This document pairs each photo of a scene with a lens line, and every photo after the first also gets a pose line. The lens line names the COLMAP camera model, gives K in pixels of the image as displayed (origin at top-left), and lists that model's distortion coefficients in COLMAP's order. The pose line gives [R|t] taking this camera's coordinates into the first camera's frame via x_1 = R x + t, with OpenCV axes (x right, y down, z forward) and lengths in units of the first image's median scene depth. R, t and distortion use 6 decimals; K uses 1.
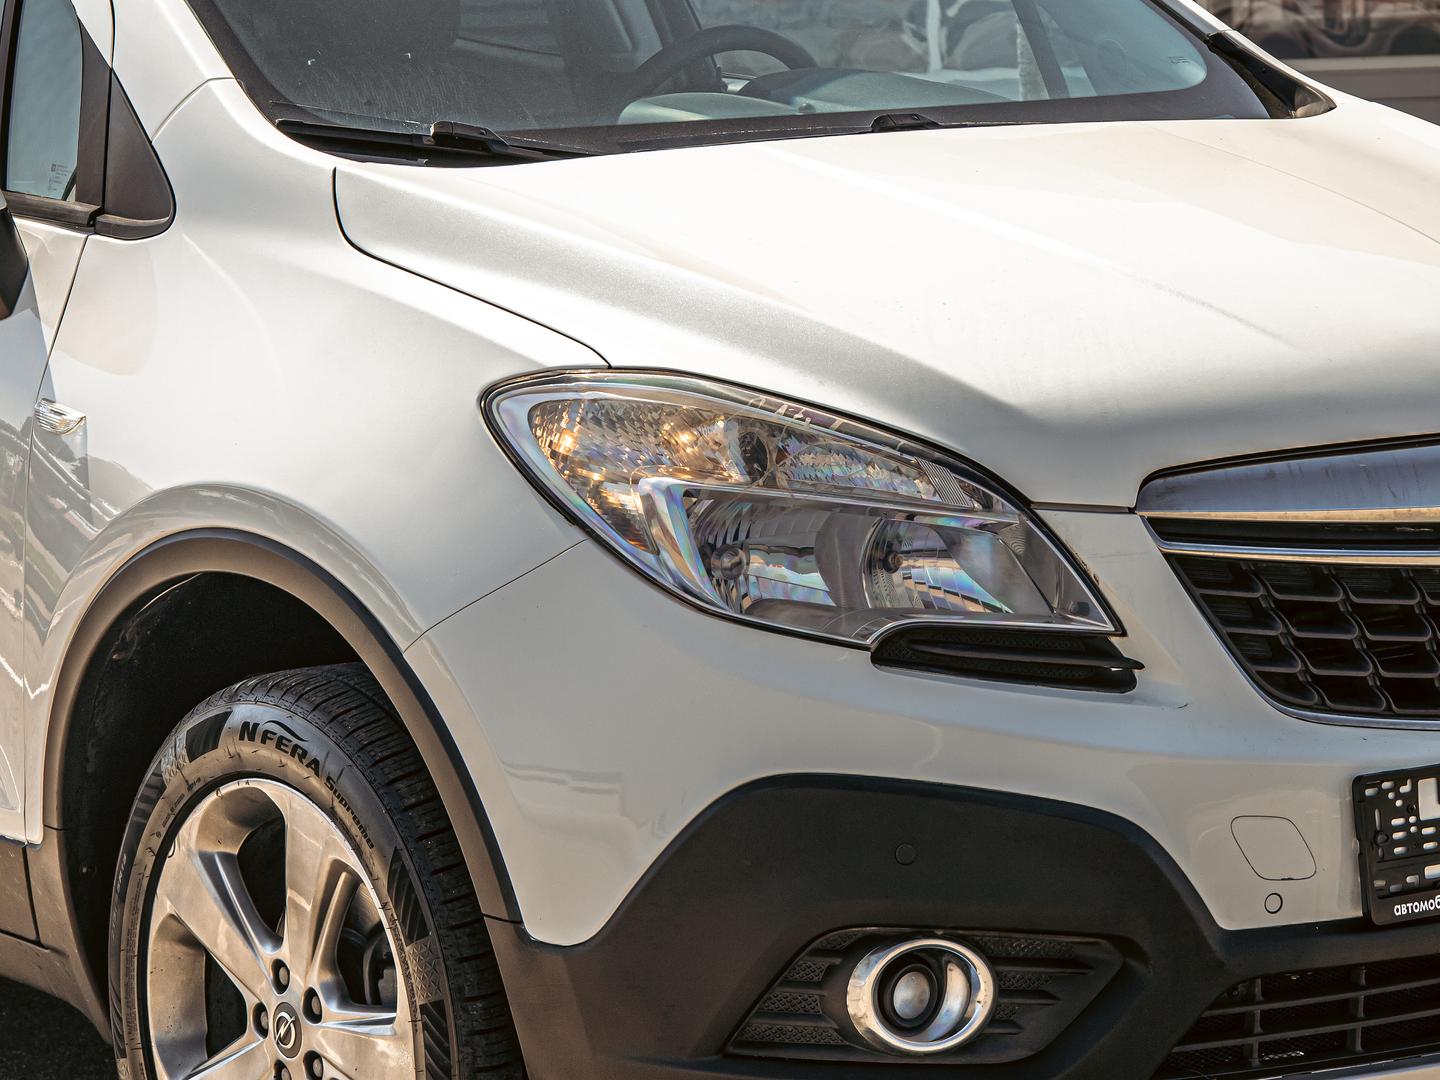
lens RADIAL K [[4523.7, 0, 720.0], [0, 4523.7, 540.0], [0, 0, 1]] dist [-0.054537, -0.673902]
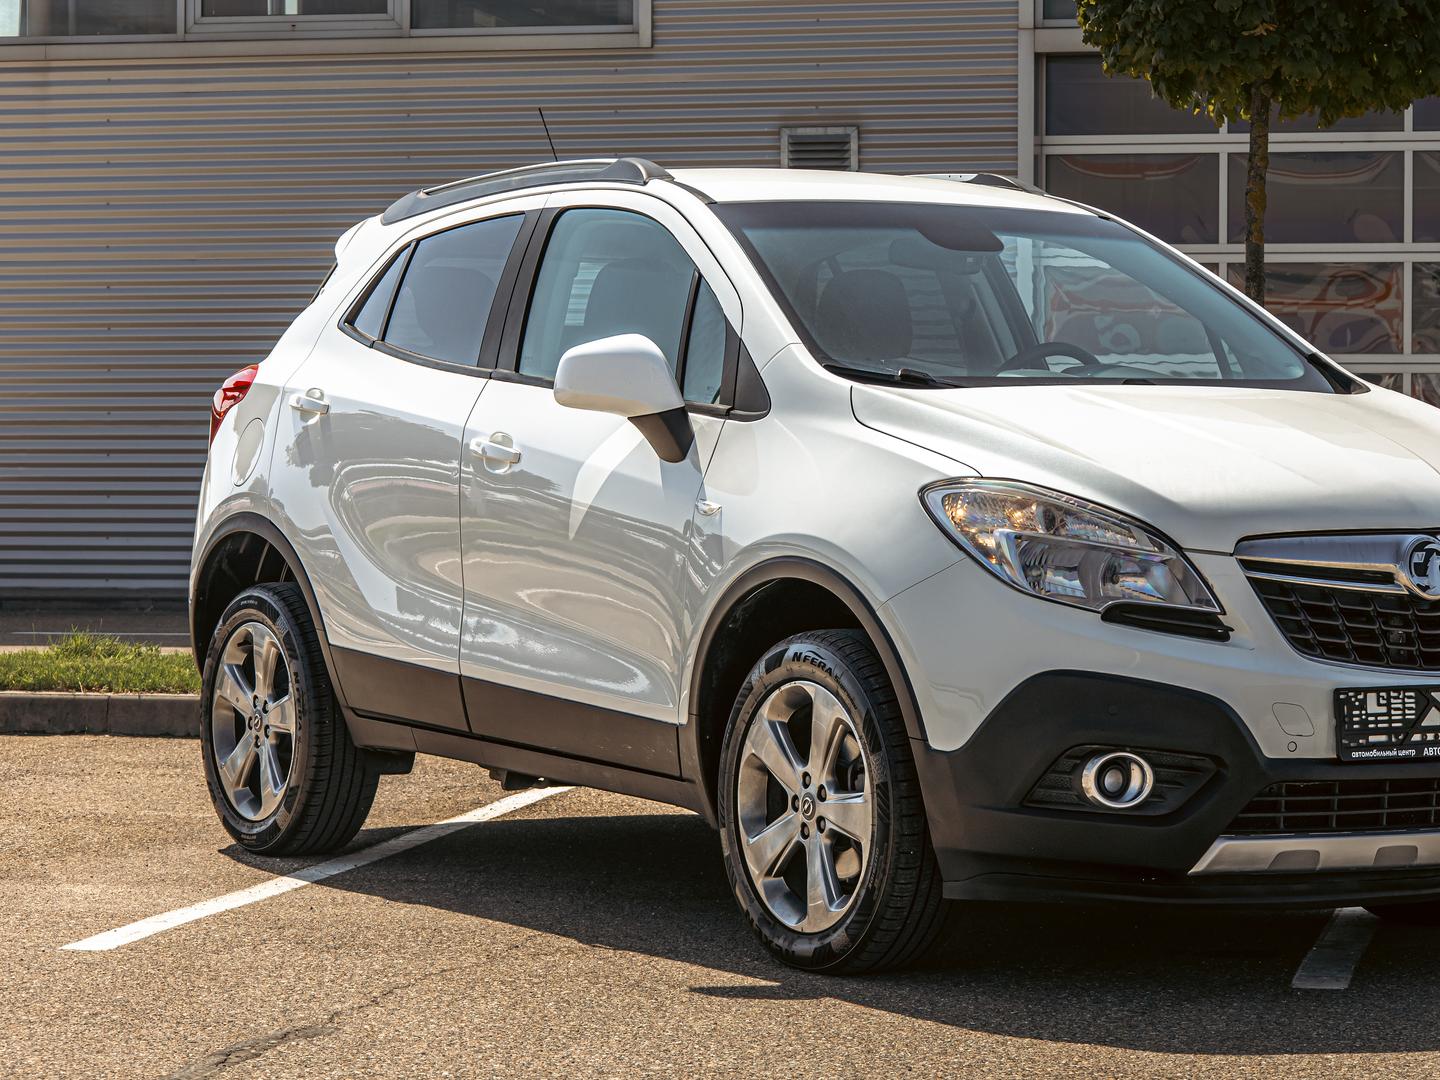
lens RADIAL K [[3219.0, 0, 720.0], [0, 3219.0, 540.0], [0, 0, 1]] dist [-0.226919, 0.349541]
pose [[0.992739, 0.040857, -0.113137, 0.024026], [-0.049876, 0.995700, -0.078065, 0.110482], [0.109461, 0.083141, 0.990508, -0.464614]]
